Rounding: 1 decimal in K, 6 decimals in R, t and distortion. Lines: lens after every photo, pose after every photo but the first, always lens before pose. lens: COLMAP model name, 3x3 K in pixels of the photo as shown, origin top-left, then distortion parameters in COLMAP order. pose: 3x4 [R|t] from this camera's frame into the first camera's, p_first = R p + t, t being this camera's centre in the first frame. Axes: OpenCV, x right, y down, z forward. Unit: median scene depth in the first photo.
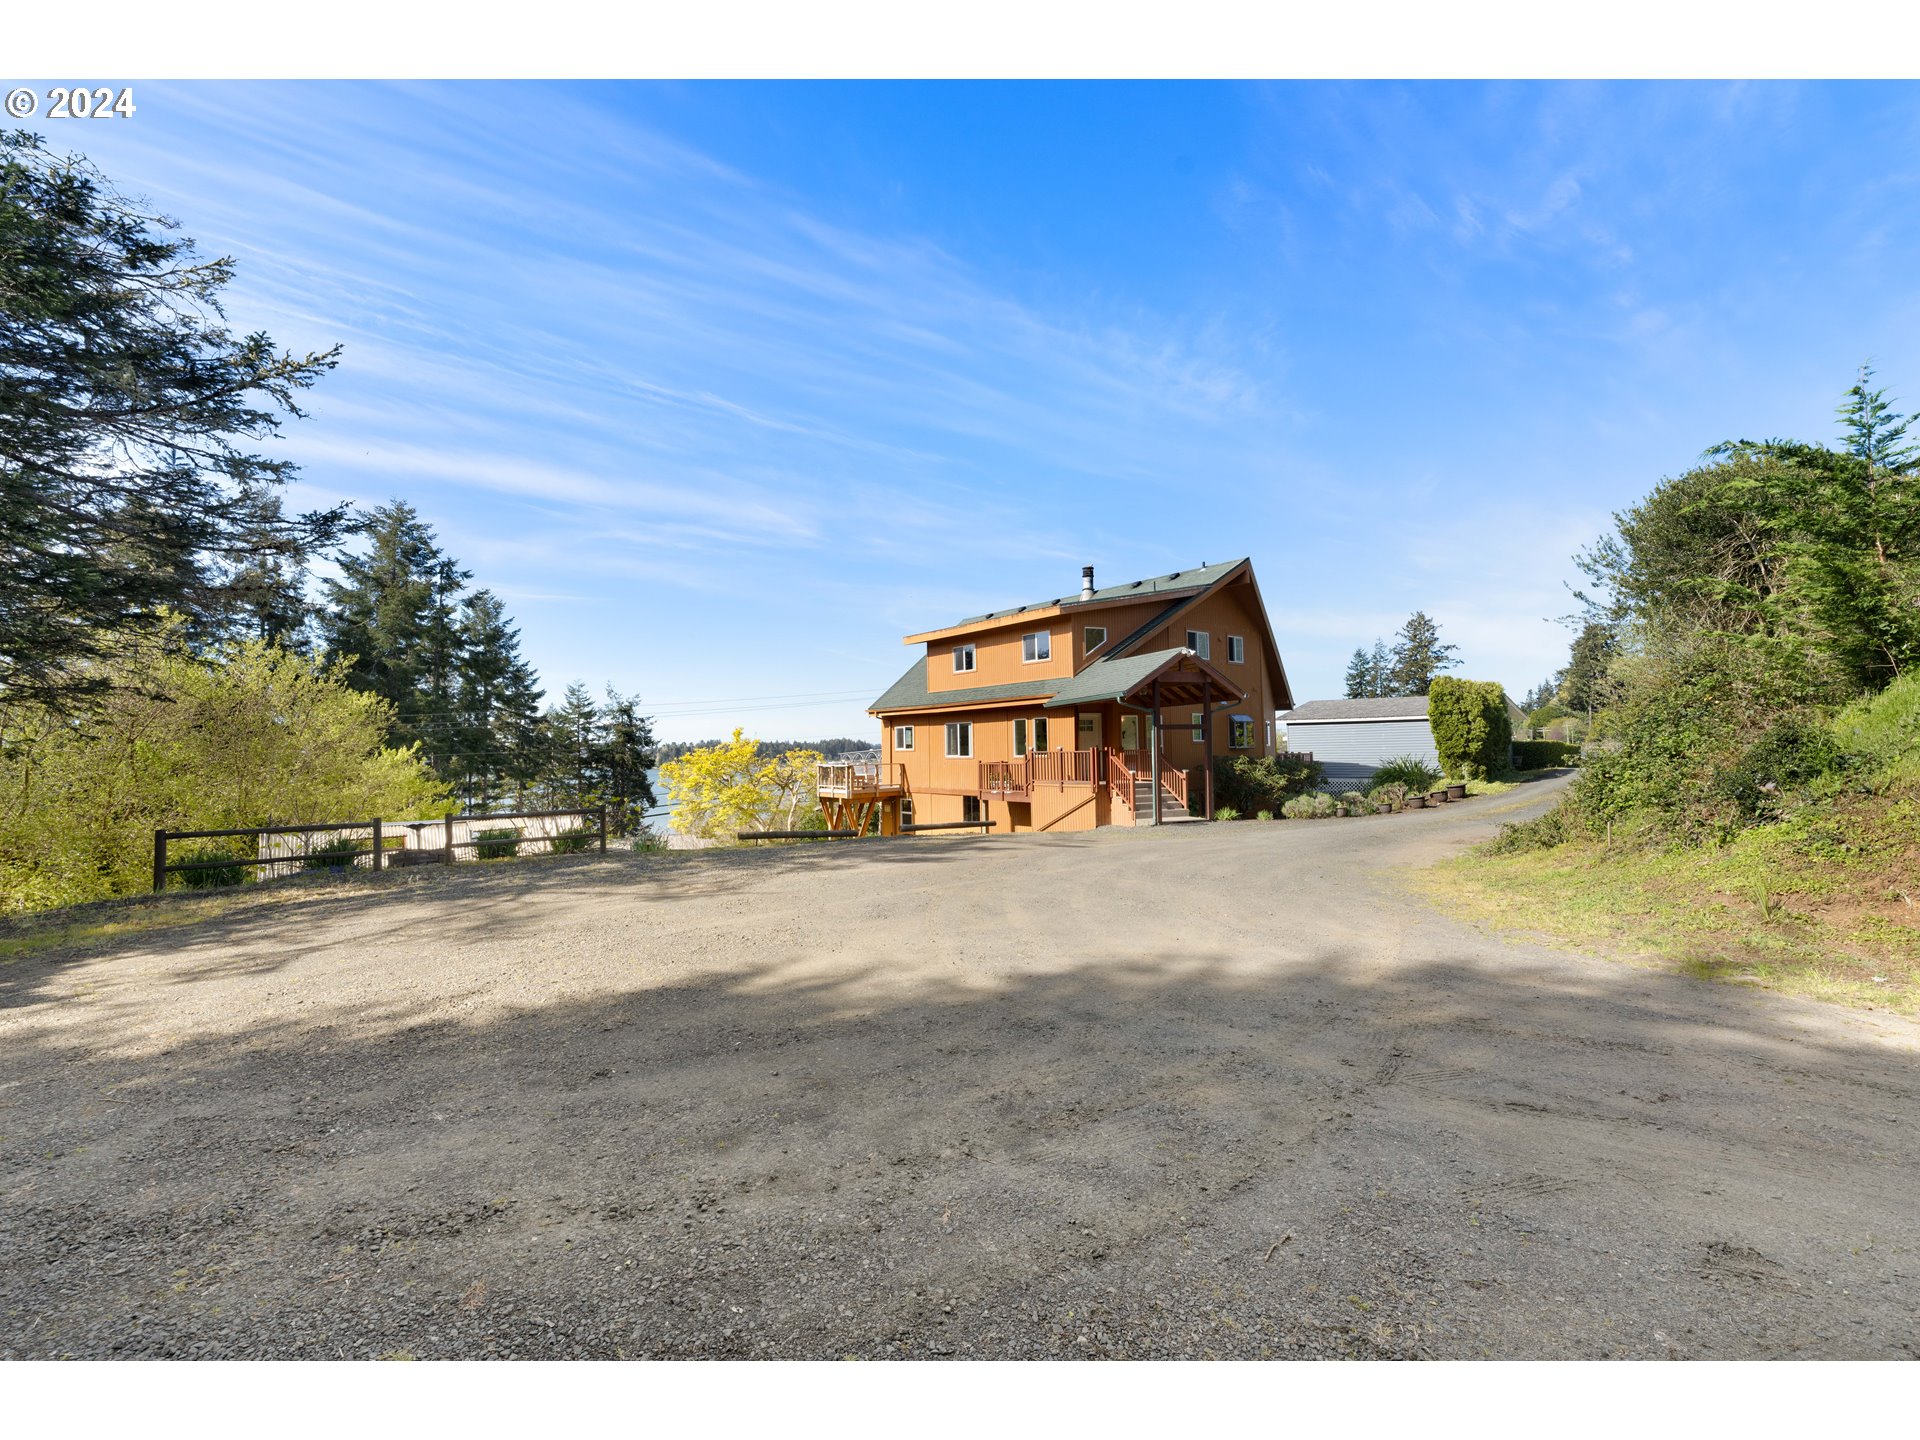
lens RADIAL K [[785.1, 0, 962.6], [0, 785.1, 719.5], [0, 0, 1]] dist [-0.000498, -0.001880]
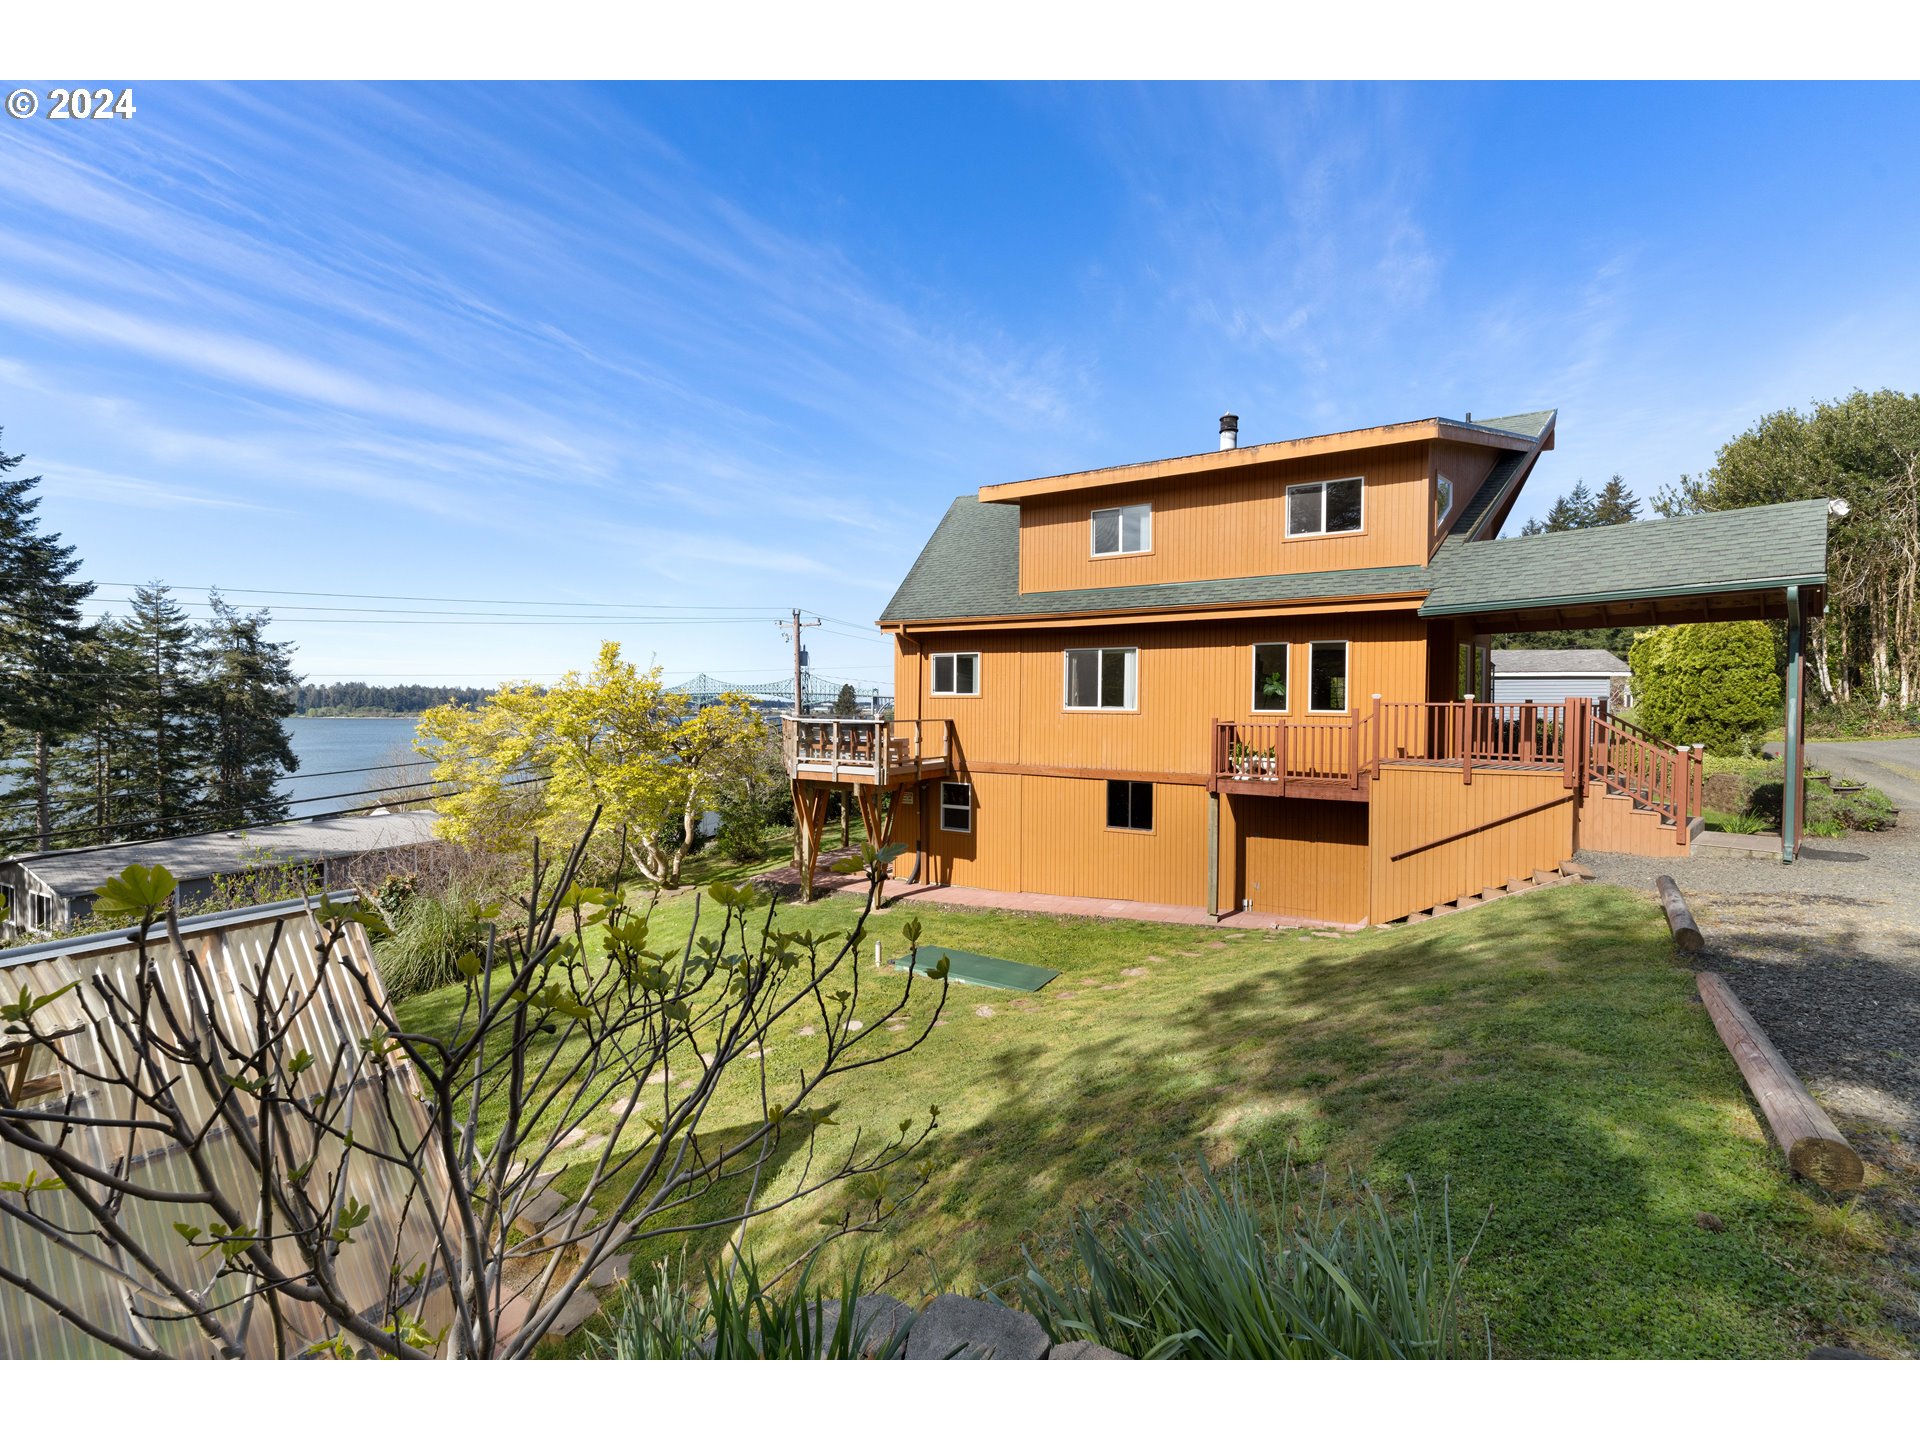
lens RADIAL K [[785.1, 0, 962.6], [0, 785.1, 719.5], [0, 0, 1]] dist [-0.000498, -0.001880]
pose [[0.938320, 0.020301, 0.345172, -0.098888], [-0.039298, 0.998068, 0.048127, 0.010908], [-0.343528, -0.058723, 0.937305, 0.178169]]
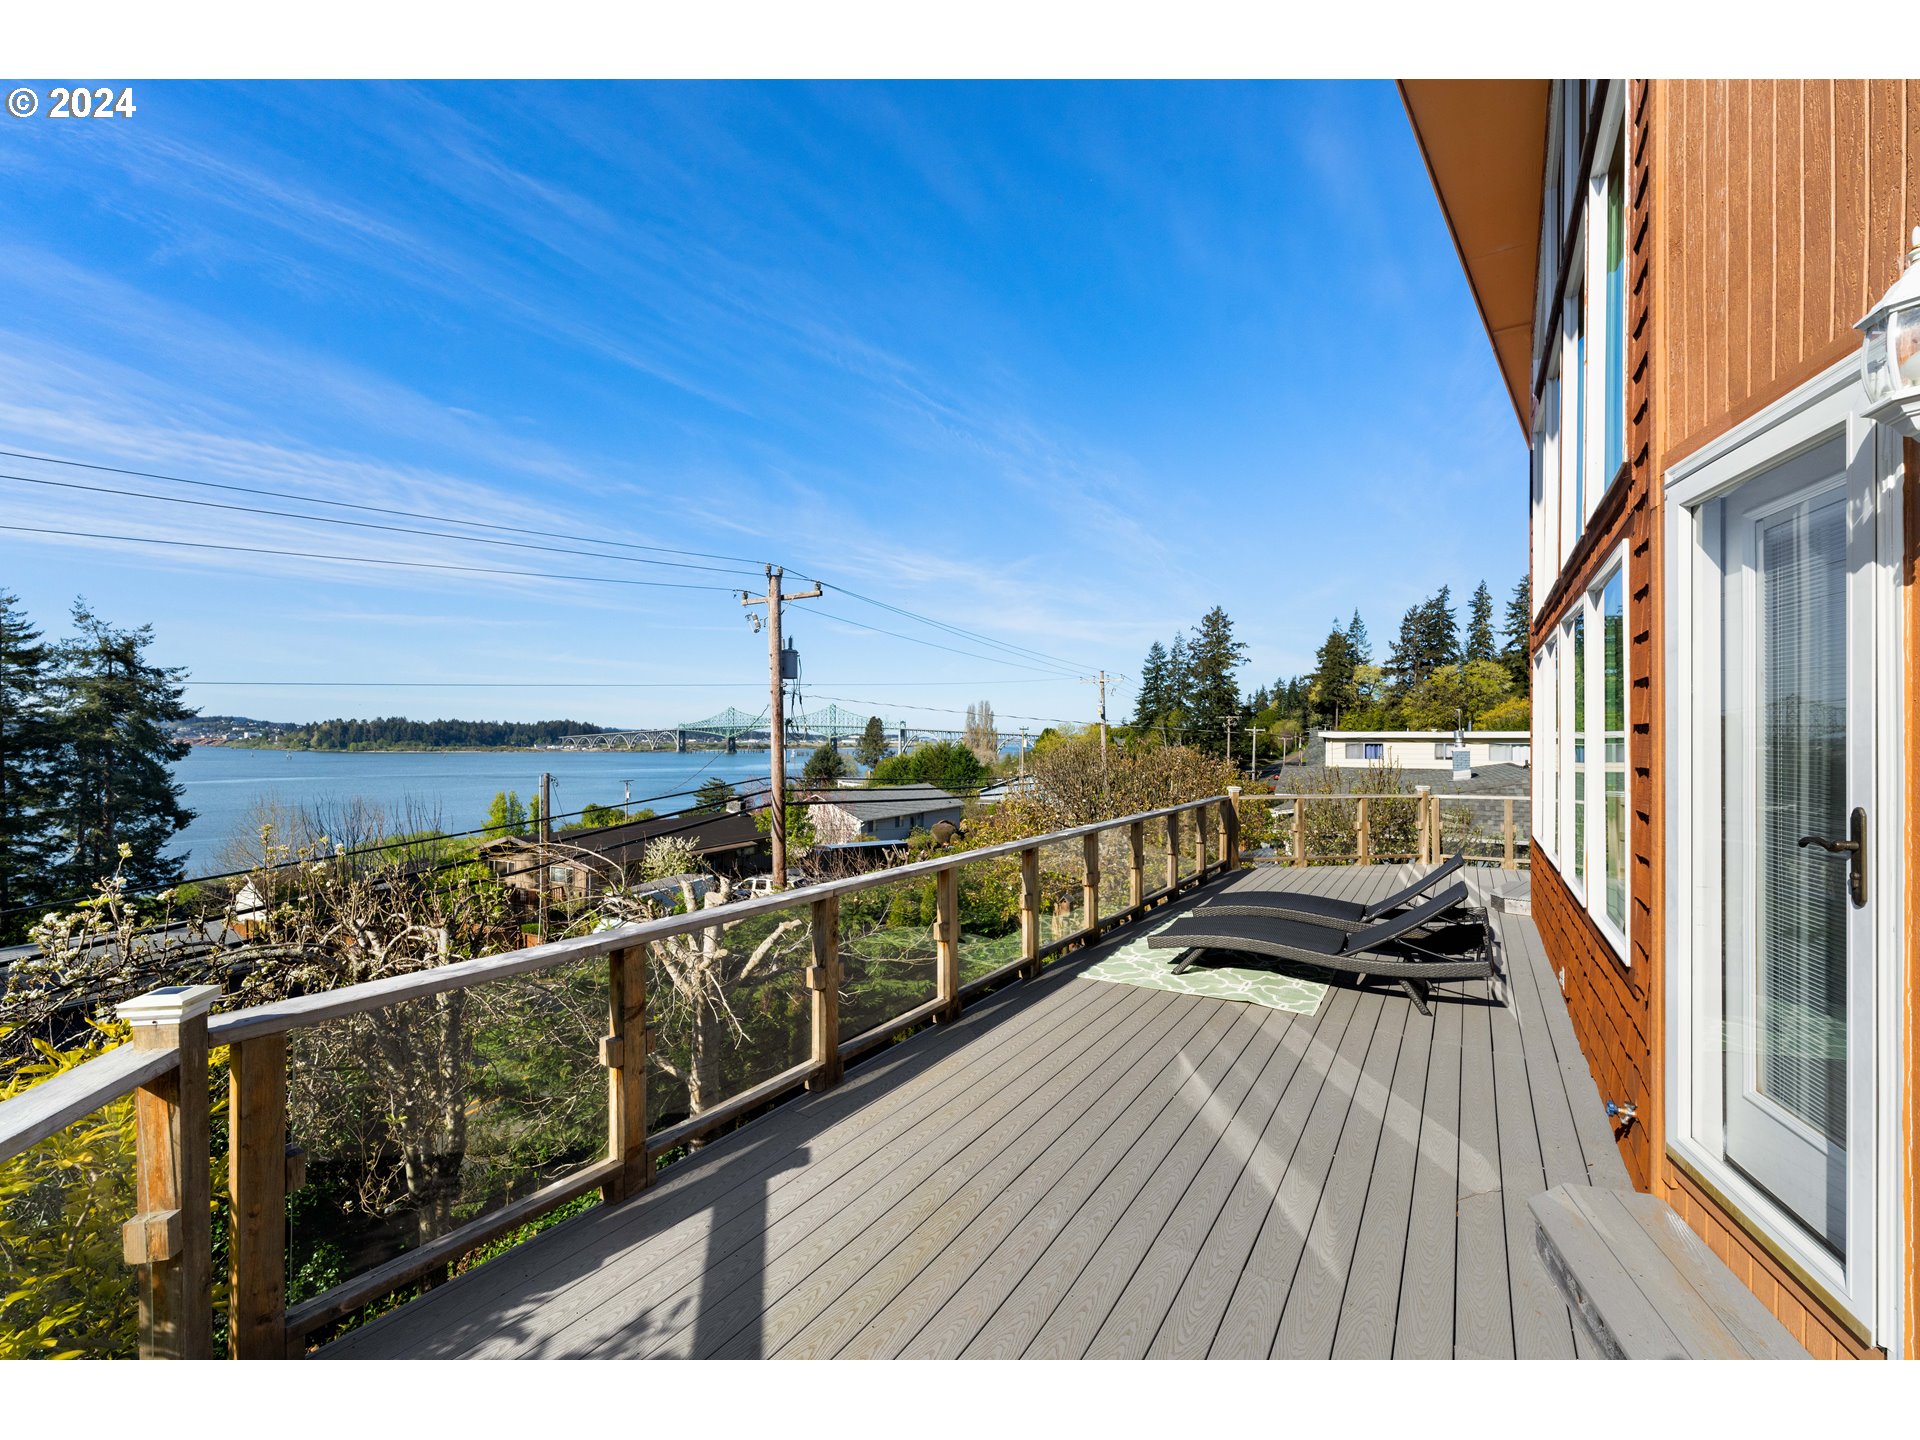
lens RADIAL K [[785.1, 0, 962.6], [0, 785.1, 719.5], [0, 0, 1]] dist [-0.000498, -0.001880]
pose [[0.949826, 0.029853, 0.311351, -0.051164], [-0.034332, 0.999371, 0.008914, 0.013439], [-0.310889, -0.019157, 0.950253, 0.406949]]
